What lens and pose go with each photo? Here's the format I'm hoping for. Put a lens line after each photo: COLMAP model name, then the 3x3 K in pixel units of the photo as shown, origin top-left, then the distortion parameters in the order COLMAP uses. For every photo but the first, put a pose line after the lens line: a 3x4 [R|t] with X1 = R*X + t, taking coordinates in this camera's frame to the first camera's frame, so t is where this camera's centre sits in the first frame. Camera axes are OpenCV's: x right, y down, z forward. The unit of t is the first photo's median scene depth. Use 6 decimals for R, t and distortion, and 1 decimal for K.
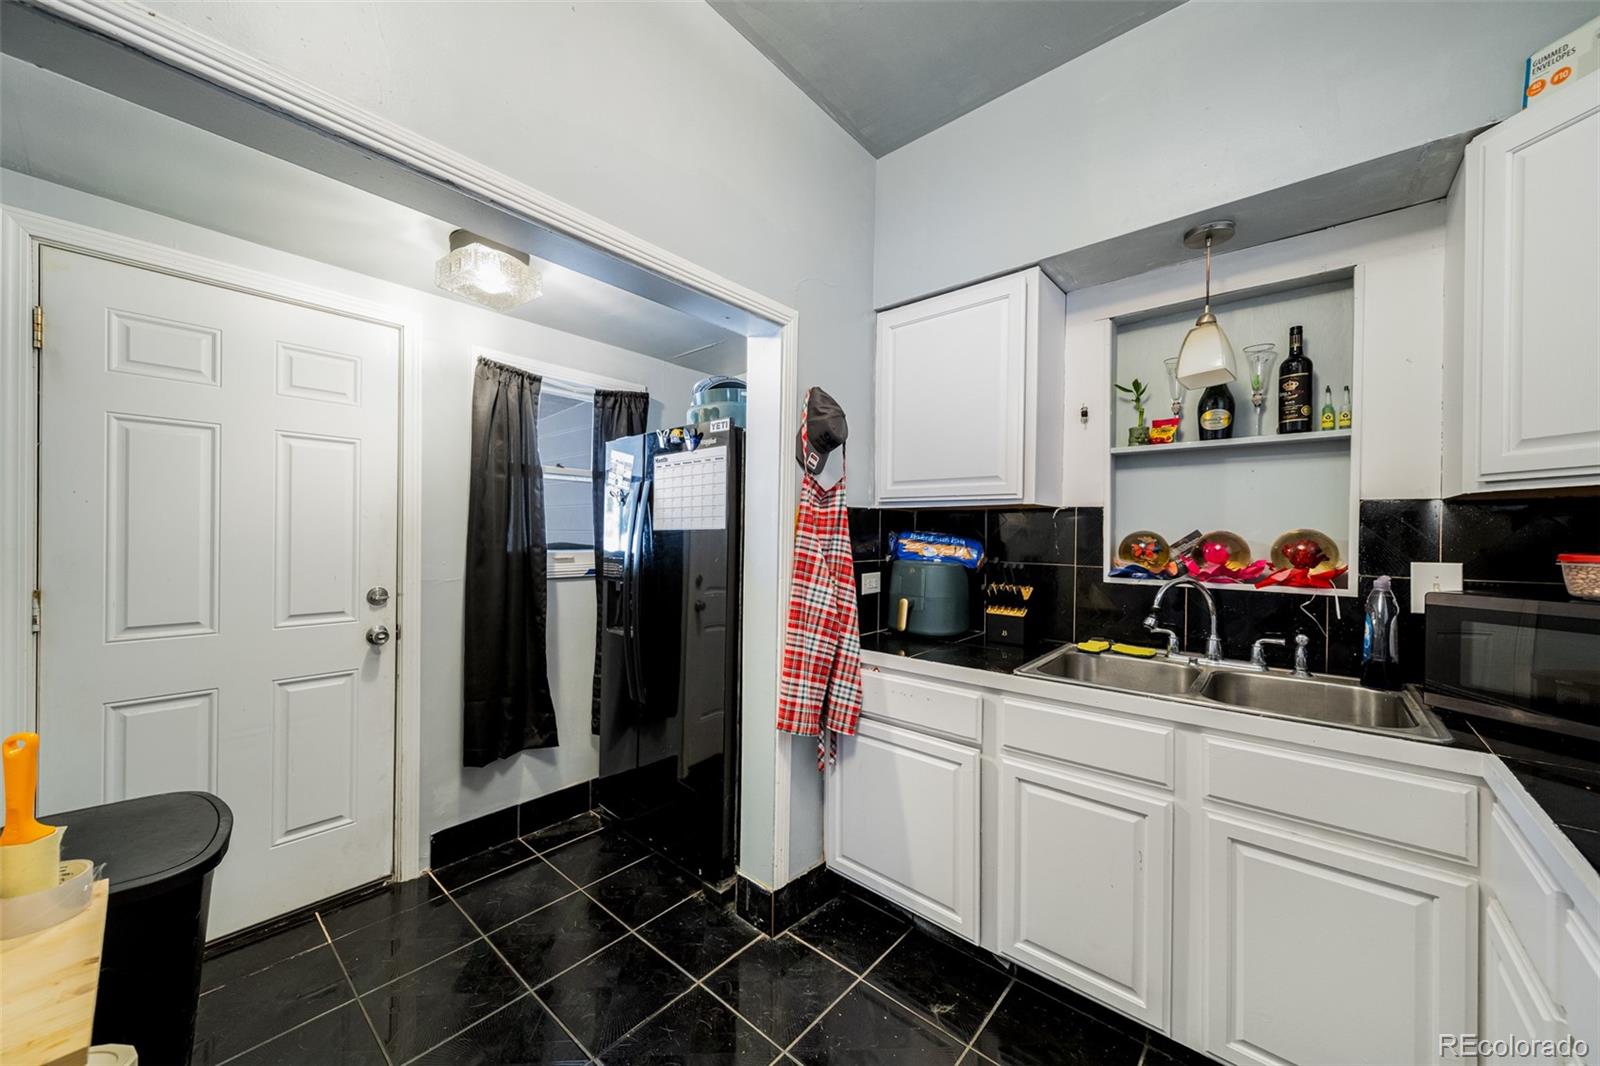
lens RADIAL K [[582.7, 0, 782.5], [0, 582.7, 537.0], [0, 0, 1]] dist [0.009072, -0.001806]
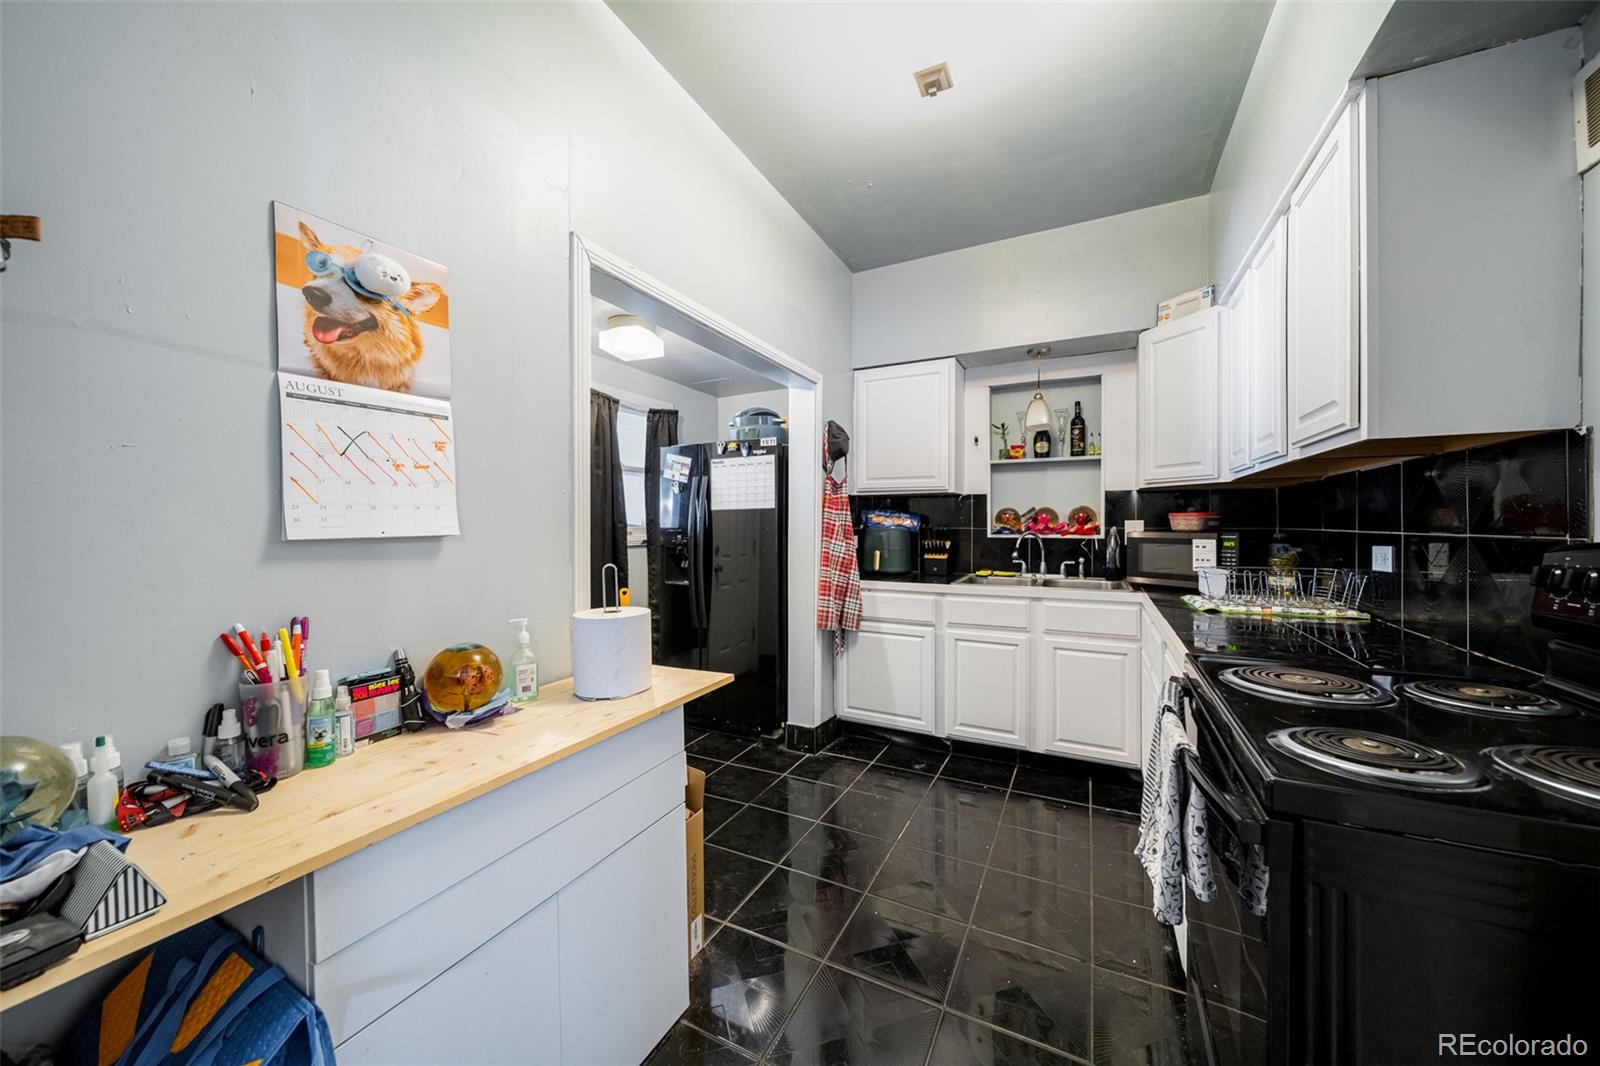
lens RADIAL K [[568.8, 0, 797.4], [0, 568.8, 526.8], [0, 0, 1]] dist [0.000479, -0.000056]
pose [[0.967560, -0.013264, 0.252292, -0.454016], [0.012586, 0.999912, 0.004303, 0.033300], [-0.252327, -0.000988, 0.967642, -0.531752]]
